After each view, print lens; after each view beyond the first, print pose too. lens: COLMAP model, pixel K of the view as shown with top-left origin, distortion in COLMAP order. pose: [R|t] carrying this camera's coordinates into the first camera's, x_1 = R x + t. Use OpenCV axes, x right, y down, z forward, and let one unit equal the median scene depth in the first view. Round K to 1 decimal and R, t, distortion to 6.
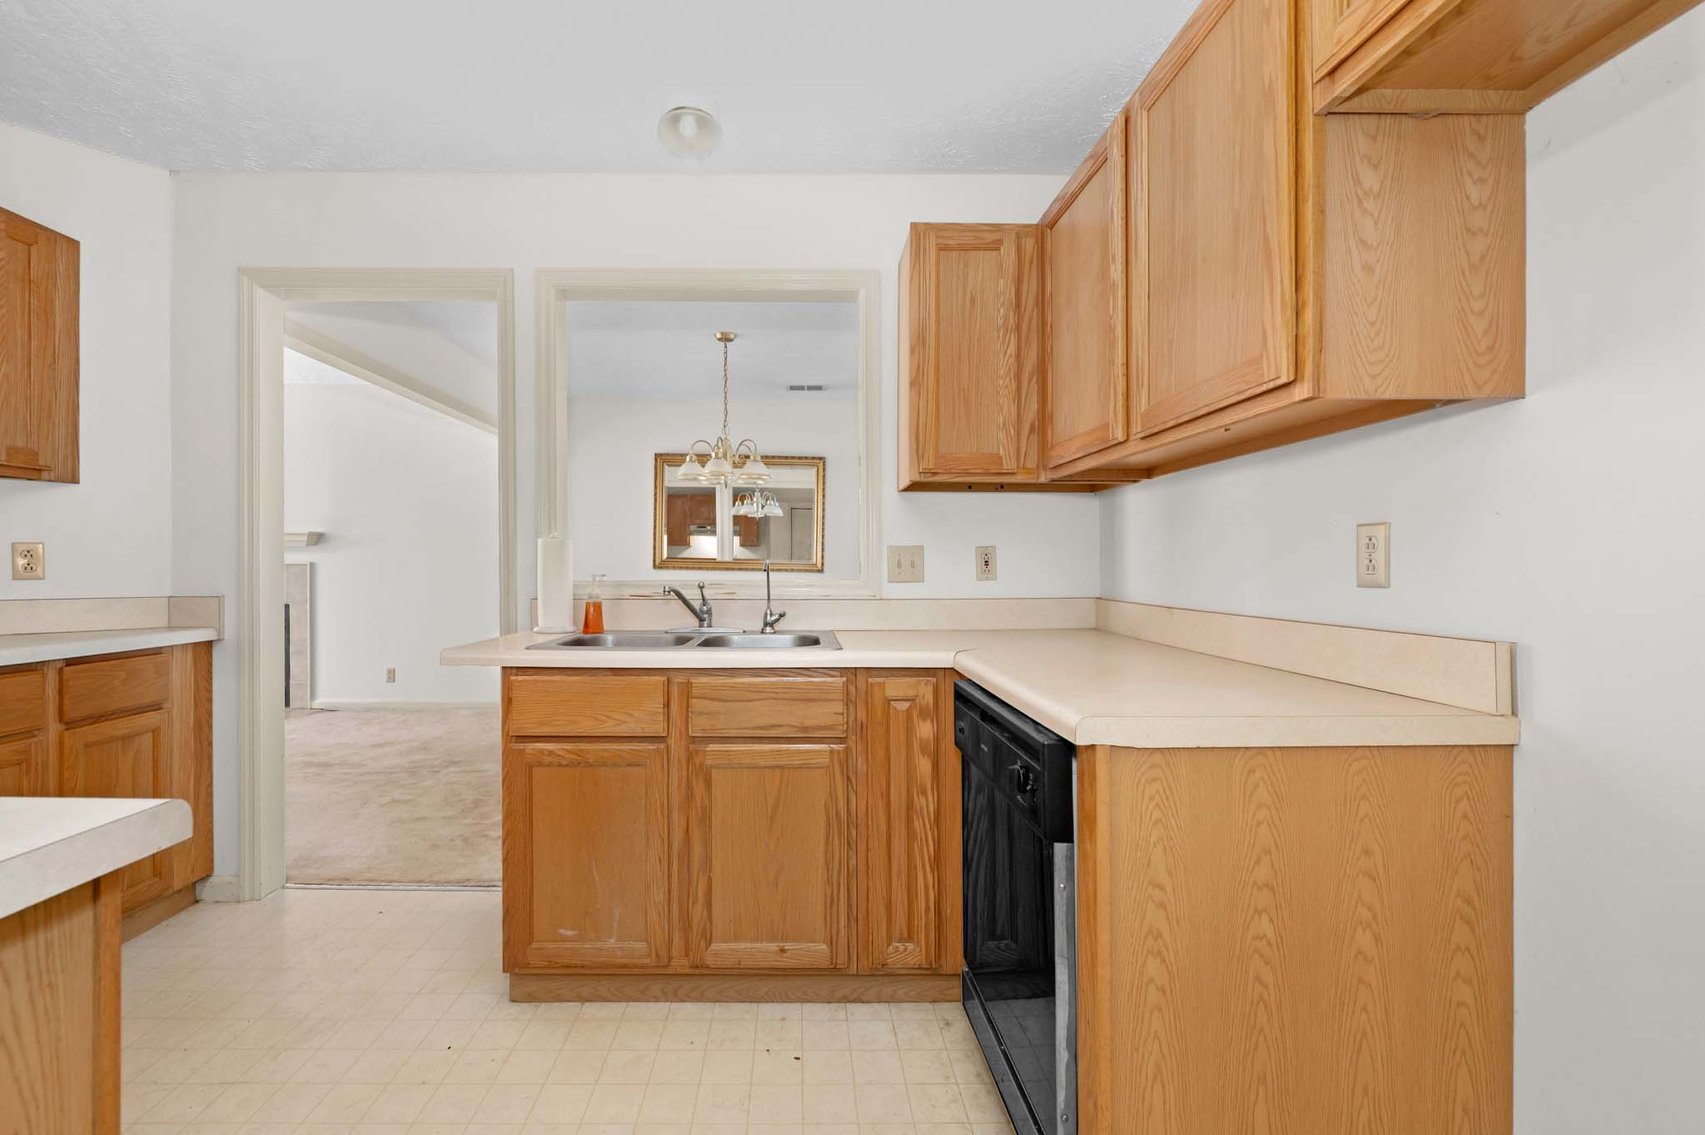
lens RADIAL K [[730.6, 0, 849.9], [0, 730.6, 564.2], [0, 0, 1]] dist [-0.000588, -0.000025]
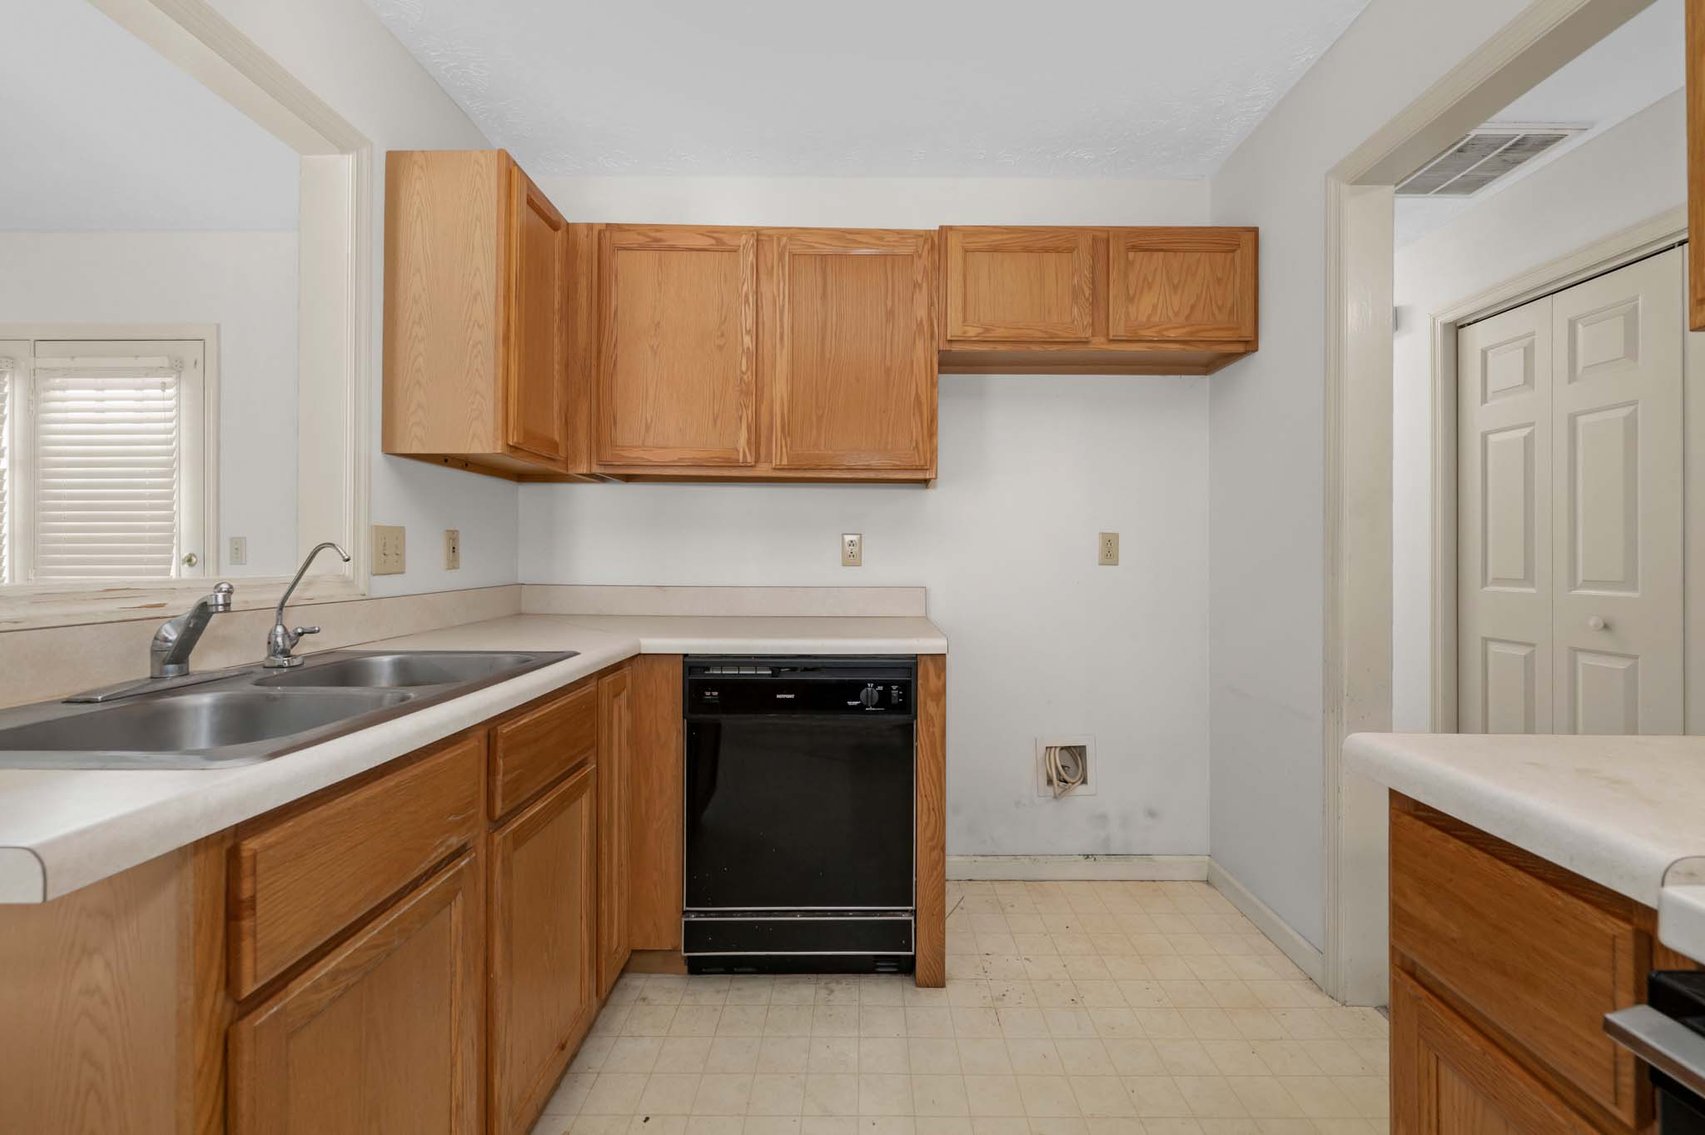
lens RADIAL K [[687.2, 0, 859.2], [0, 687.2, 554.6], [0, 0, 1]] dist [0.000038, 0.000167]
pose [[0.048217, 0.005635, 0.998821, -0.454358], [-0.003546, 0.999979, -0.005470, 0.005843], [-0.998831, -0.003278, 0.048236, 0.381260]]
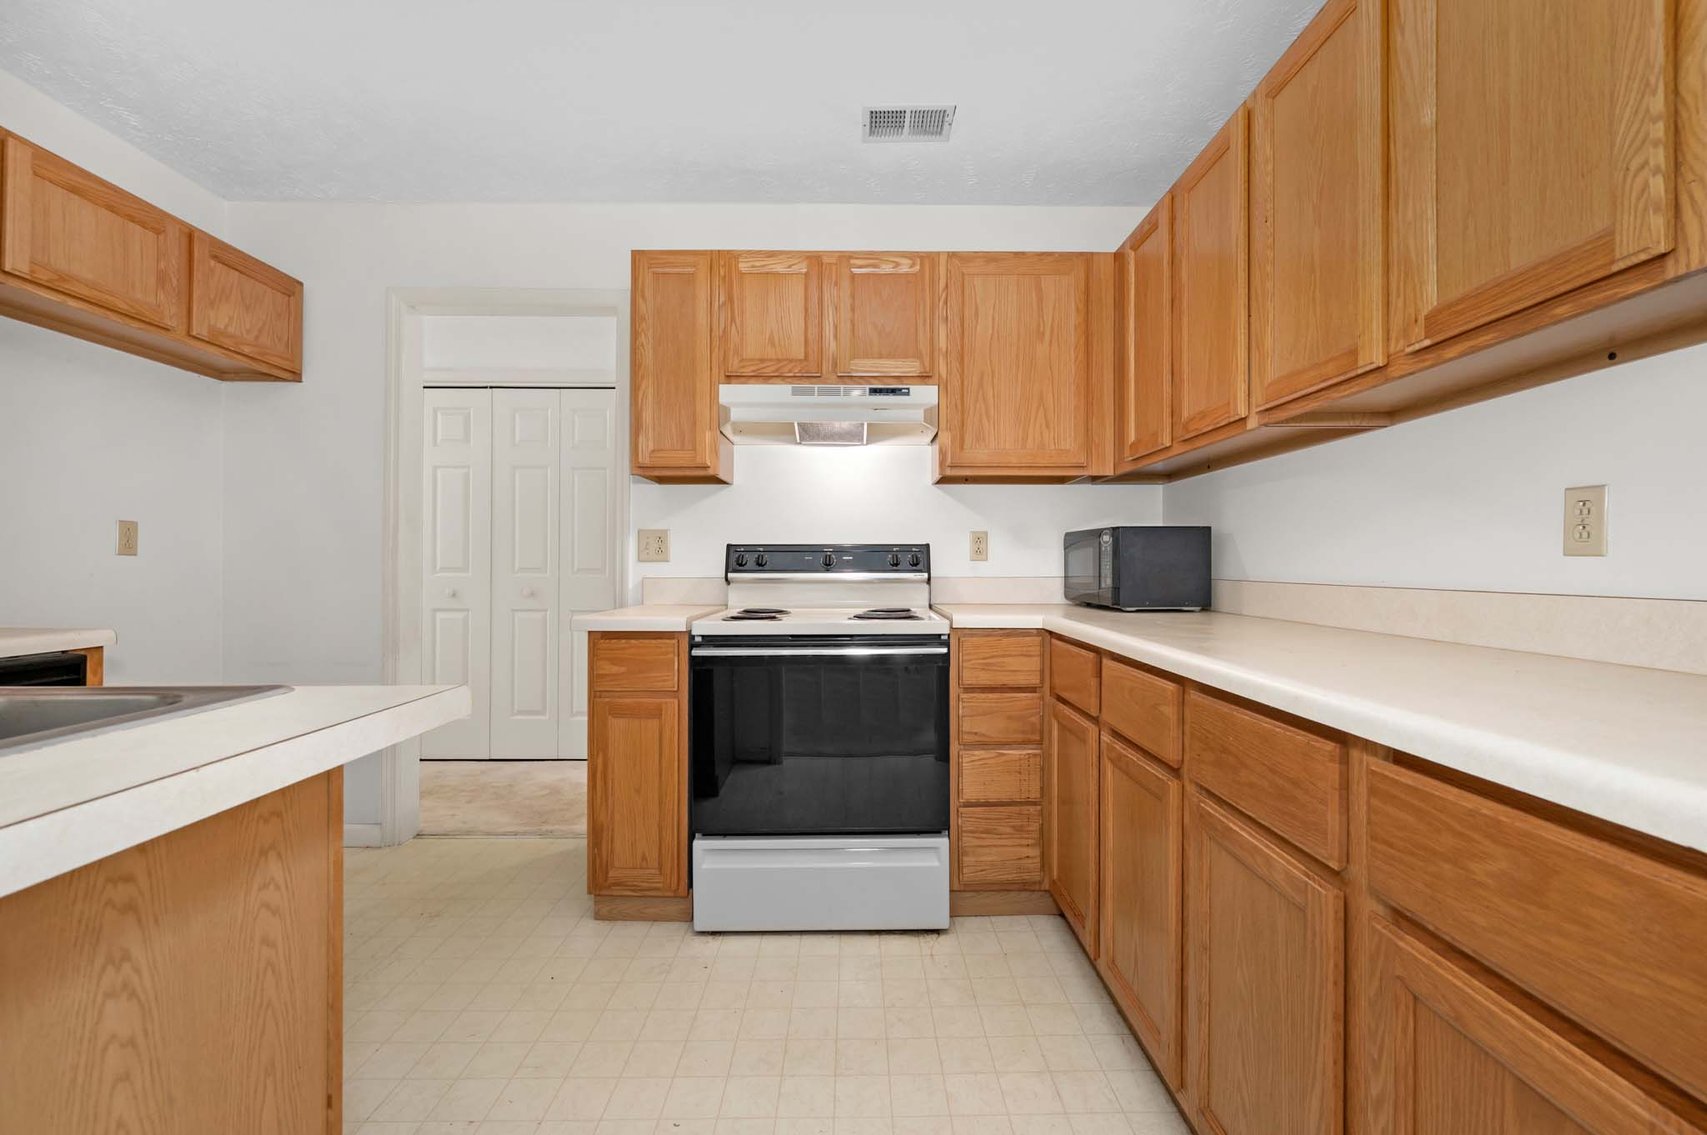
lens RADIAL K [[706.7, 0, 880.4], [0, 706.7, 556.5], [0, 0, 1]] dist [-0.005534, -0.000127]
pose [[-0.999860, 0.002088, 0.016587, -0.475192], [0.001859, 0.999902, -0.013862, 0.022878], [-0.016614, -0.013829, -0.999766, 0.802433]]
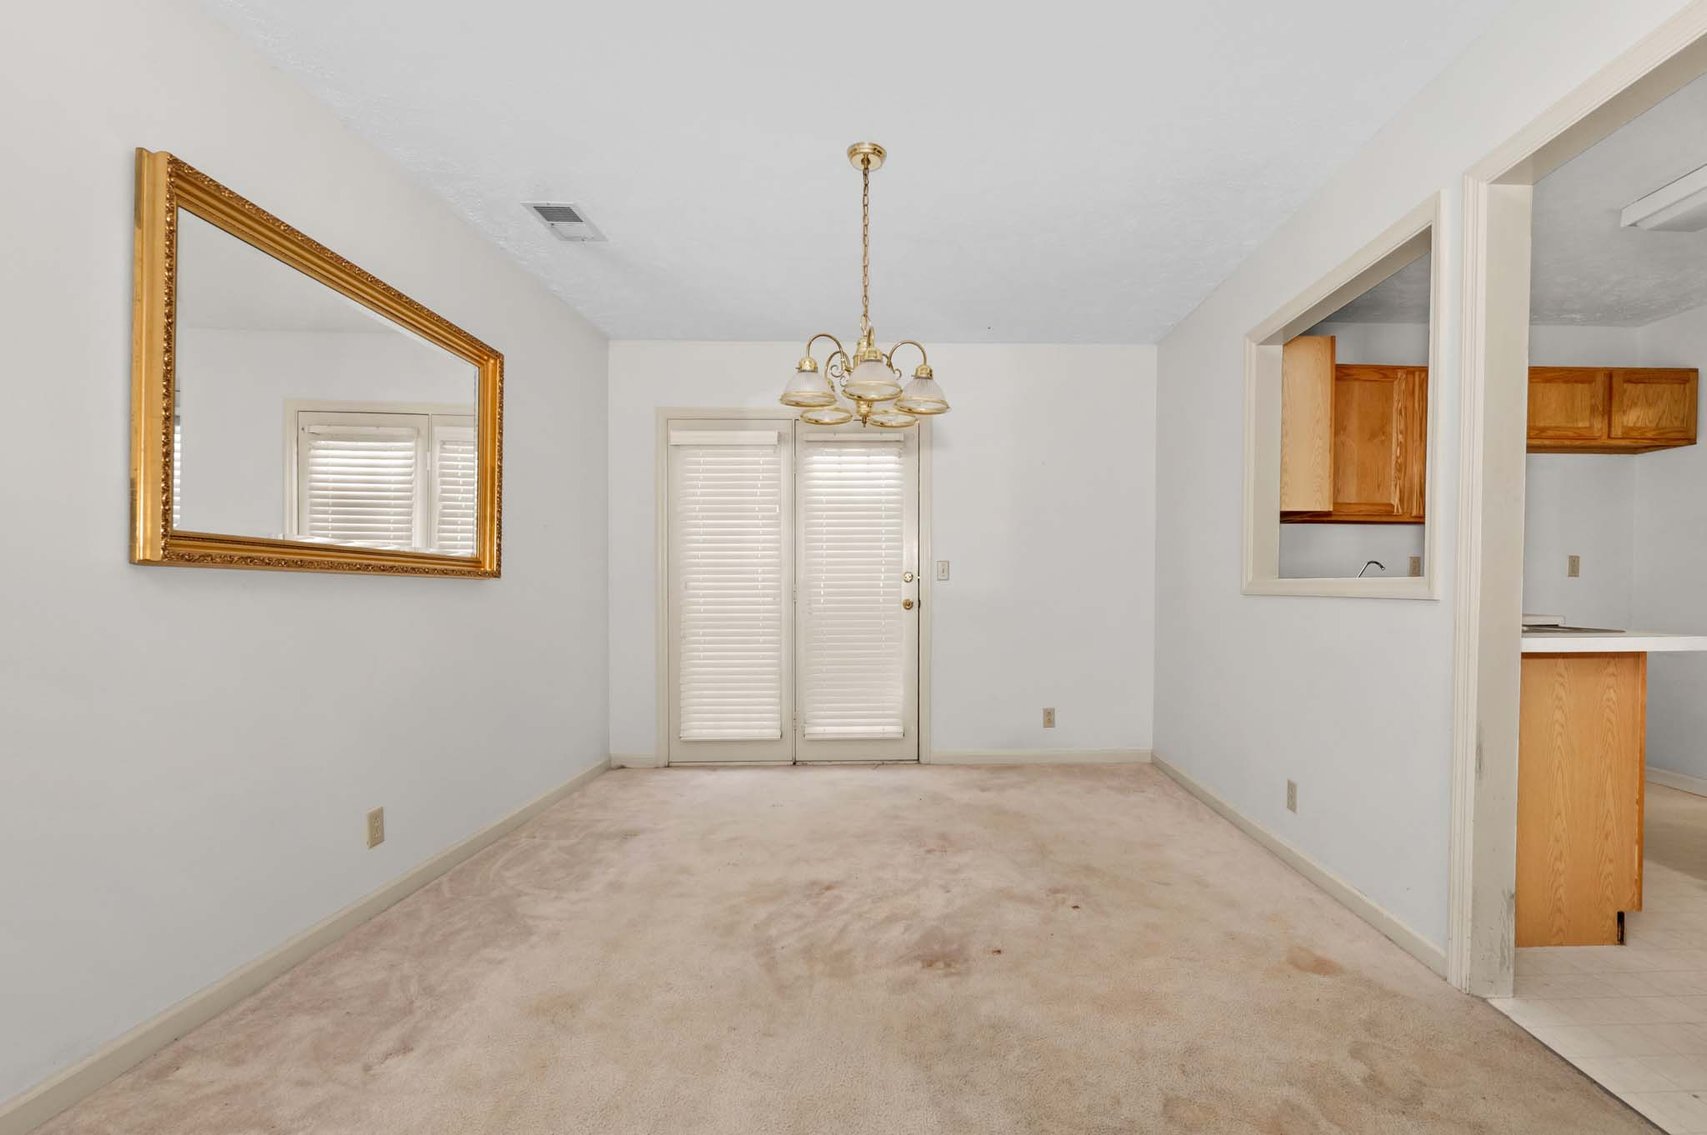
lens RADIAL K [[737.2, 0, 917.5], [0, 737.2, 604.9], [0, 0, 1]] dist [-0.001915, -0.000885]
pose [[0.002548, -0.027079, 0.999630, -0.892453], [-0.000367, 0.999633, 0.027080, 0.024836], [-0.999997, -0.000436, 0.002537, 1.161432]]
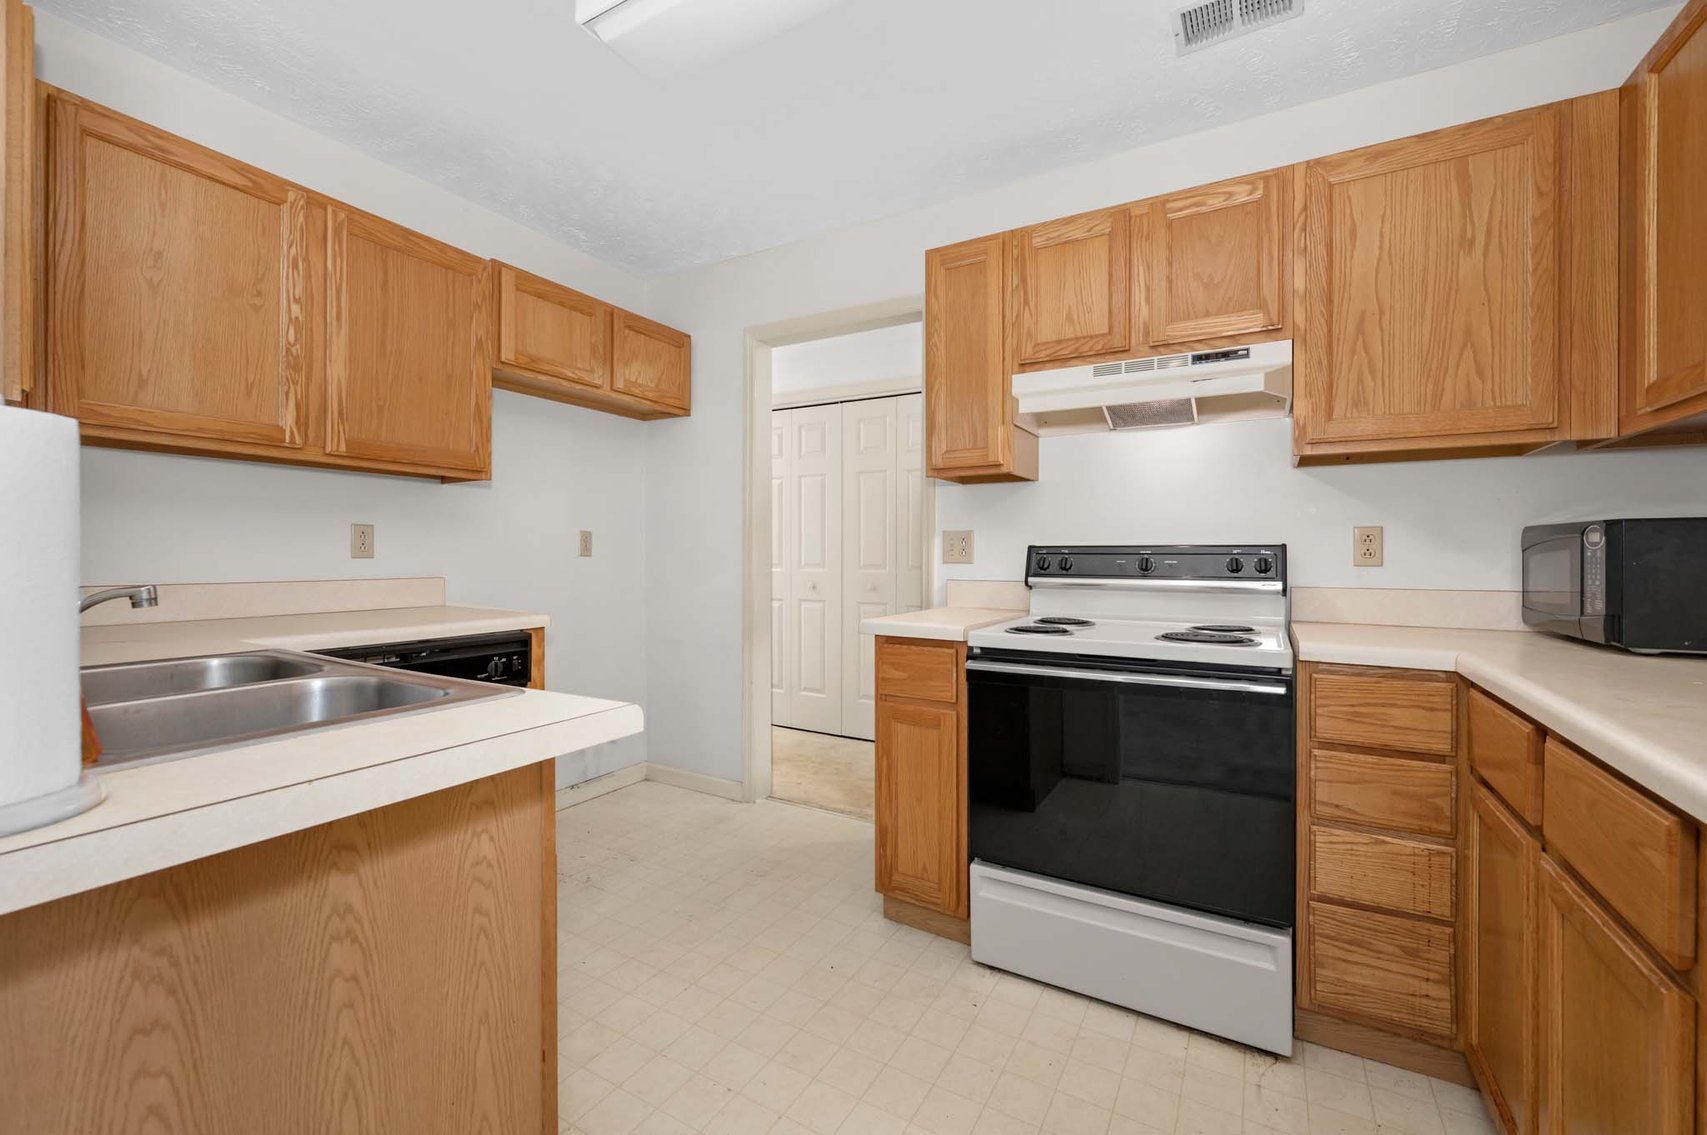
lens RADIAL K [[706.7, 0, 853.2], [0, 706.7, 550.7], [0, 0, 1]] dist [-0.005534, -0.000127]
pose [[-0.840208, -0.000041, 0.542264, -0.533608], [-0.004796, 0.999961, -0.007355, 0.009267], [-0.542243, -0.008780, -0.840176, 0.730340]]
